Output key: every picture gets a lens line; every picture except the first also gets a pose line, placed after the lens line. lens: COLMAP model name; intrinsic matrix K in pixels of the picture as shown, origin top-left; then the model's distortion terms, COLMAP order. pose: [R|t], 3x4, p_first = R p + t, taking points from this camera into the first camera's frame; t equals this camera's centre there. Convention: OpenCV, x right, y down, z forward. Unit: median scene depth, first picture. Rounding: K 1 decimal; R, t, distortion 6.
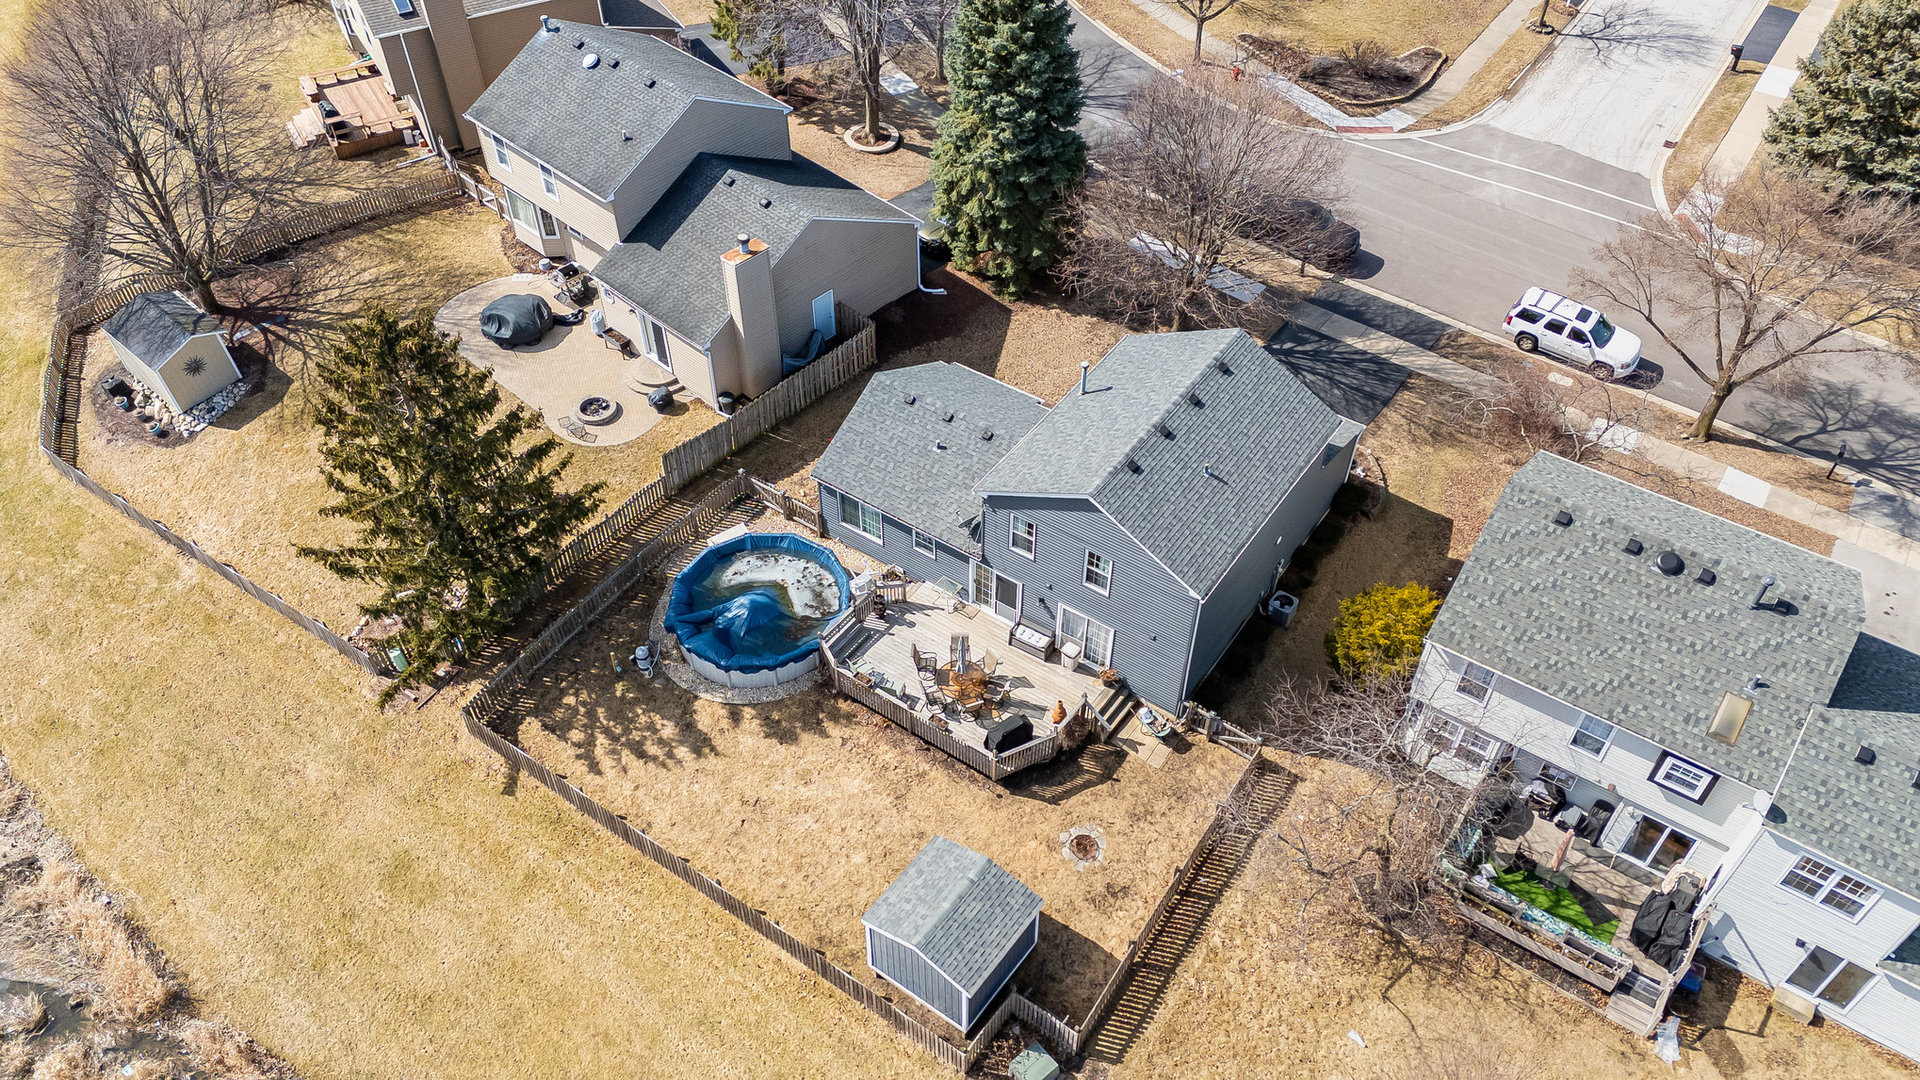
lens RADIAL K [[1385.8, 0, 962.2], [0, 1385.8, 547.1], [0, 0, 1]] dist [0.085651, -0.098201]
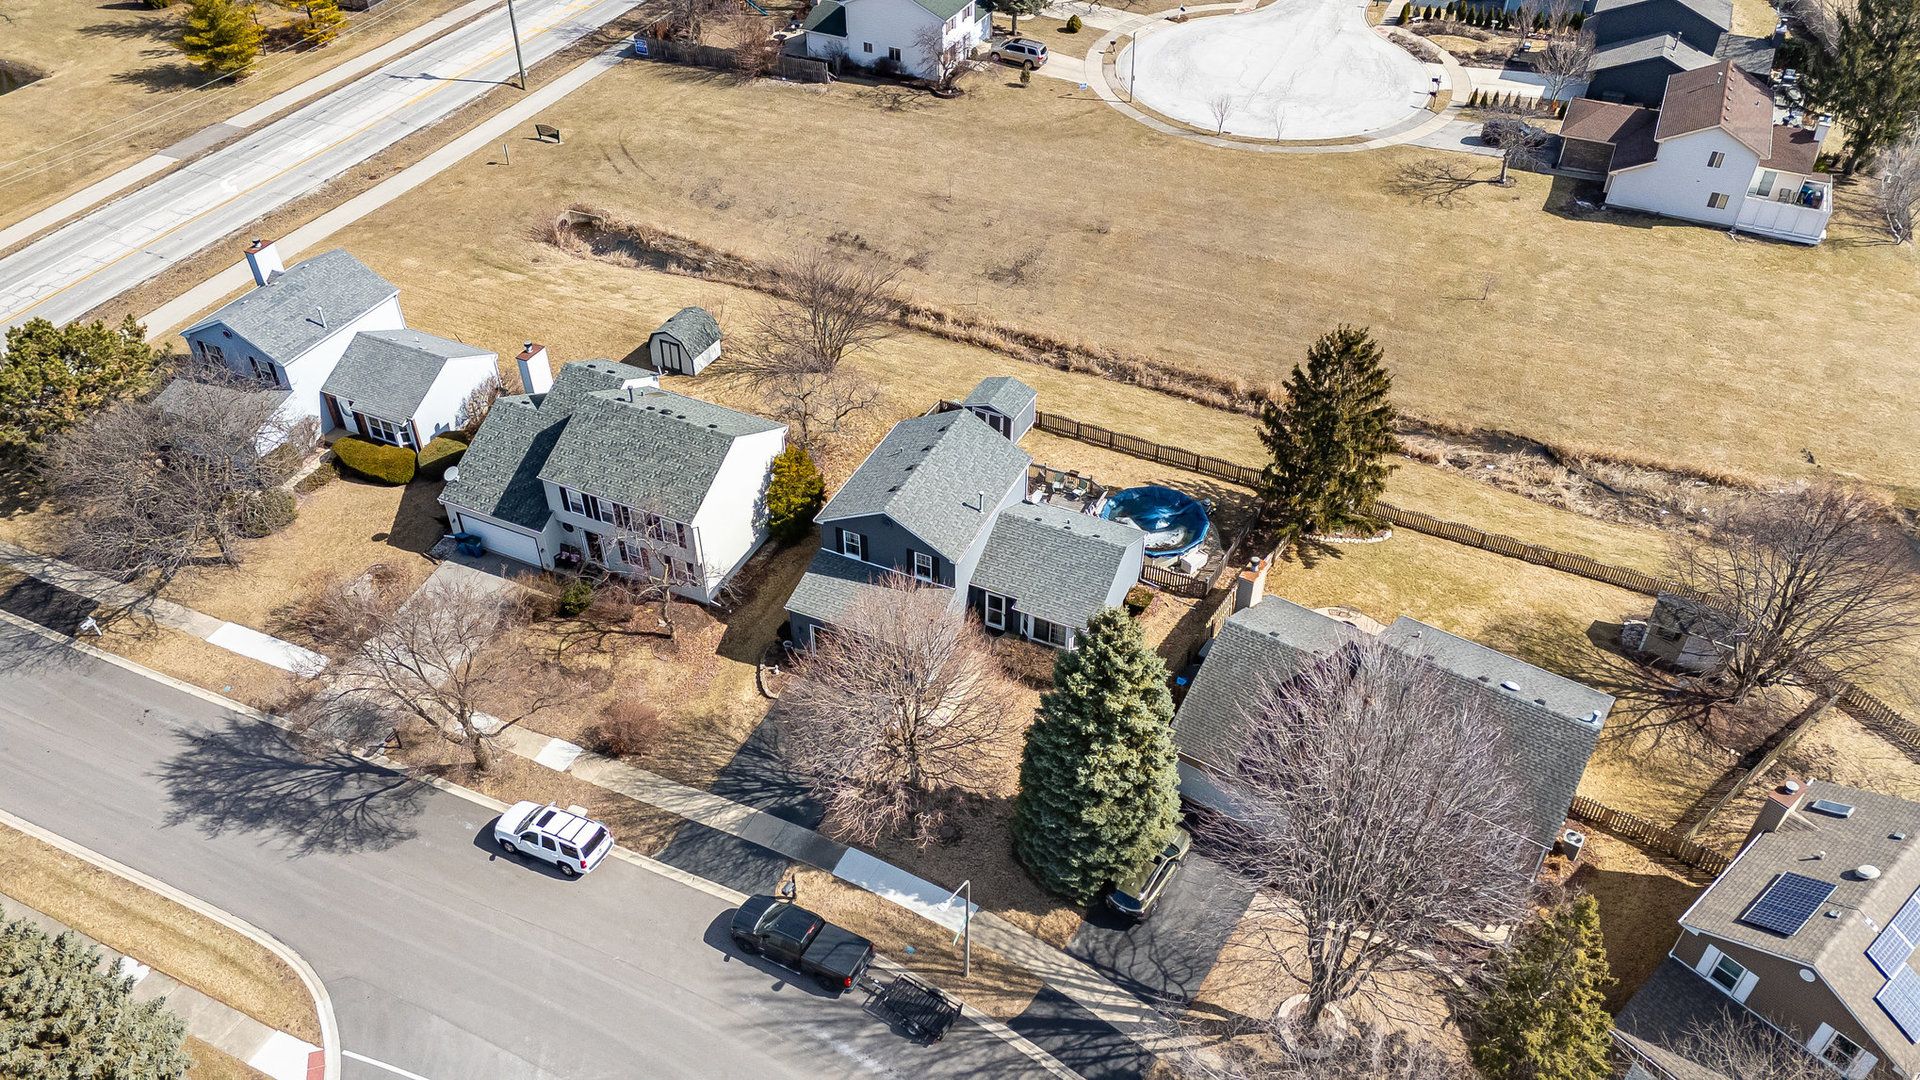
lens RADIAL K [[1385.8, 0, 962.2], [0, 1385.8, 547.1], [0, 0, 1]] dist [0.085651, -0.098201]
pose [[-0.985830, 0.101372, -0.133653, 0.267518], [-0.126857, 0.070788, 0.989392, -1.369979], [0.109758, 0.992327, -0.056925, 0.947990]]
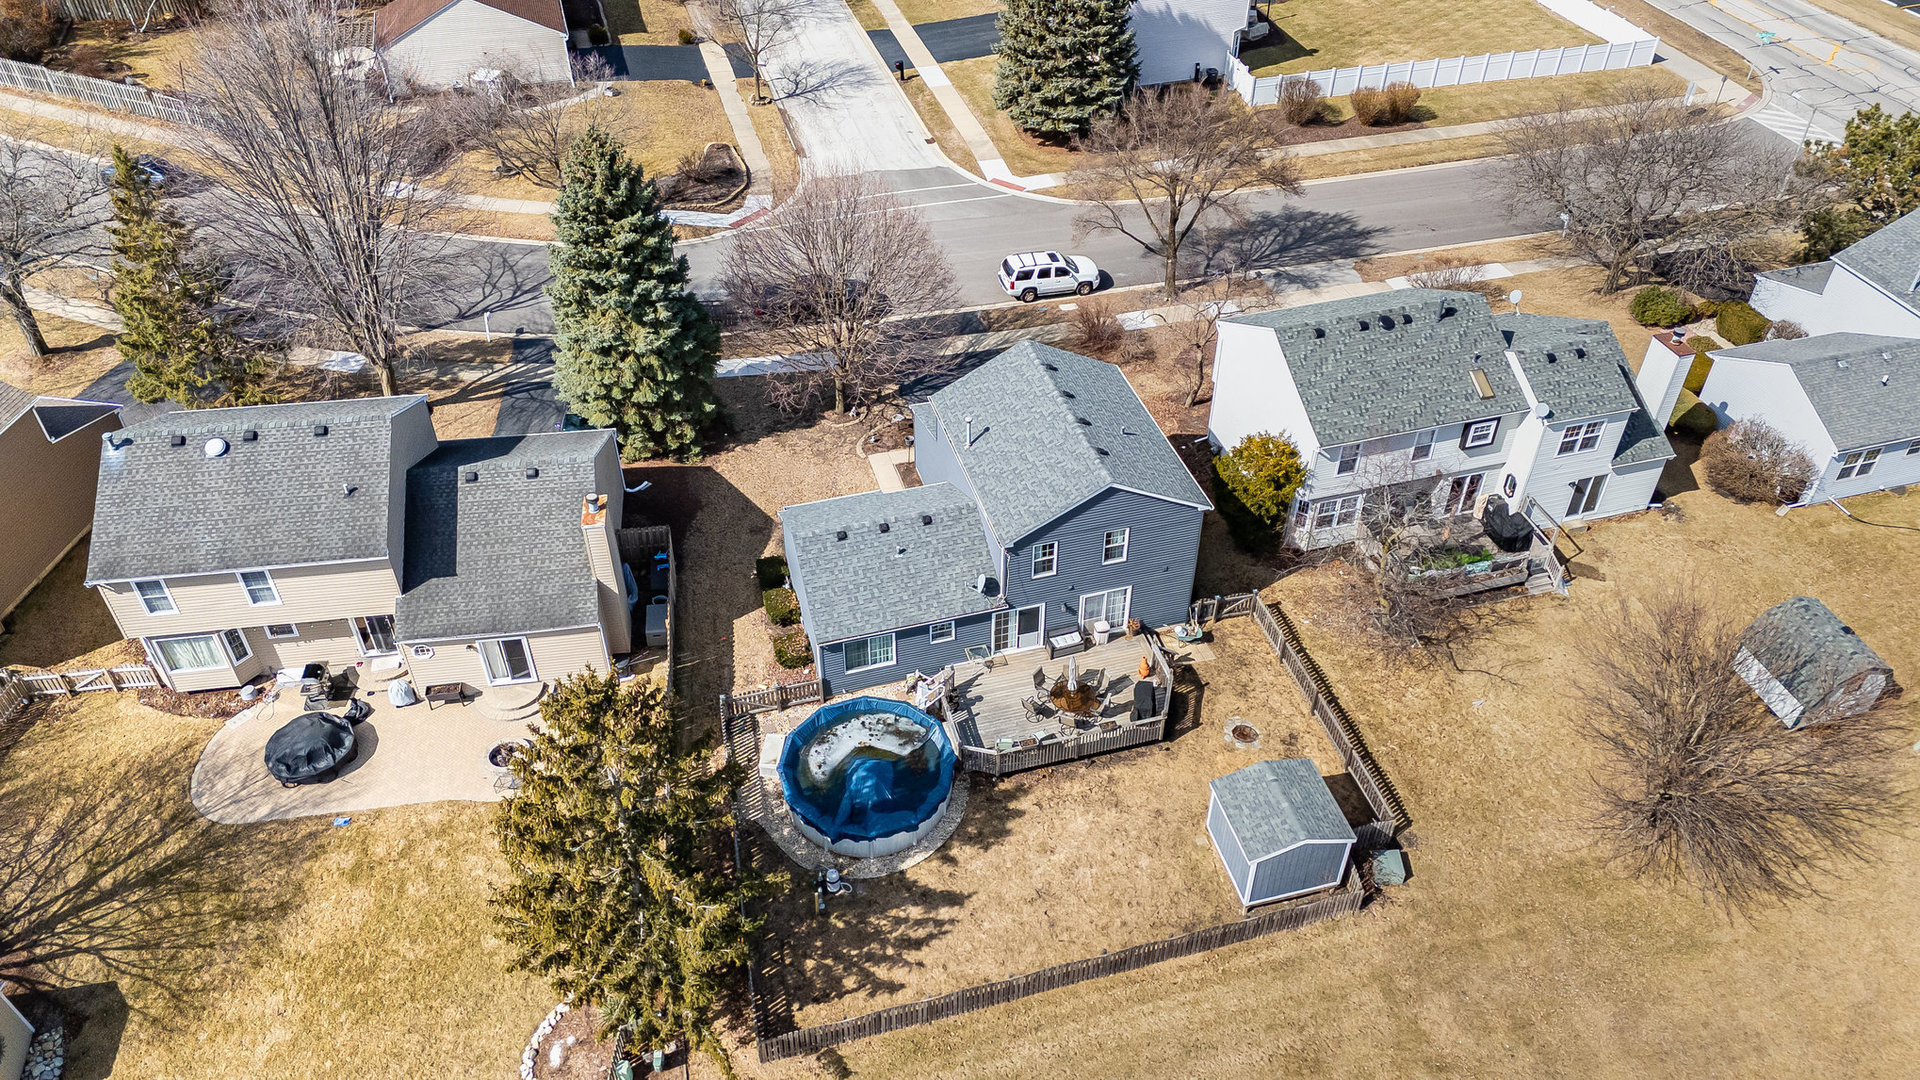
lens RADIAL K [[1385.8, 0, 962.2], [0, 1385.8, 547.1], [0, 0, 1]] dist [0.085651, -0.098201]
pose [[0.630411, -0.509250, 0.585872, -0.530525], [0.557036, 0.822421, 0.115478, -0.149079], [-0.540640, 0.253553, 0.802134, 0.089252]]
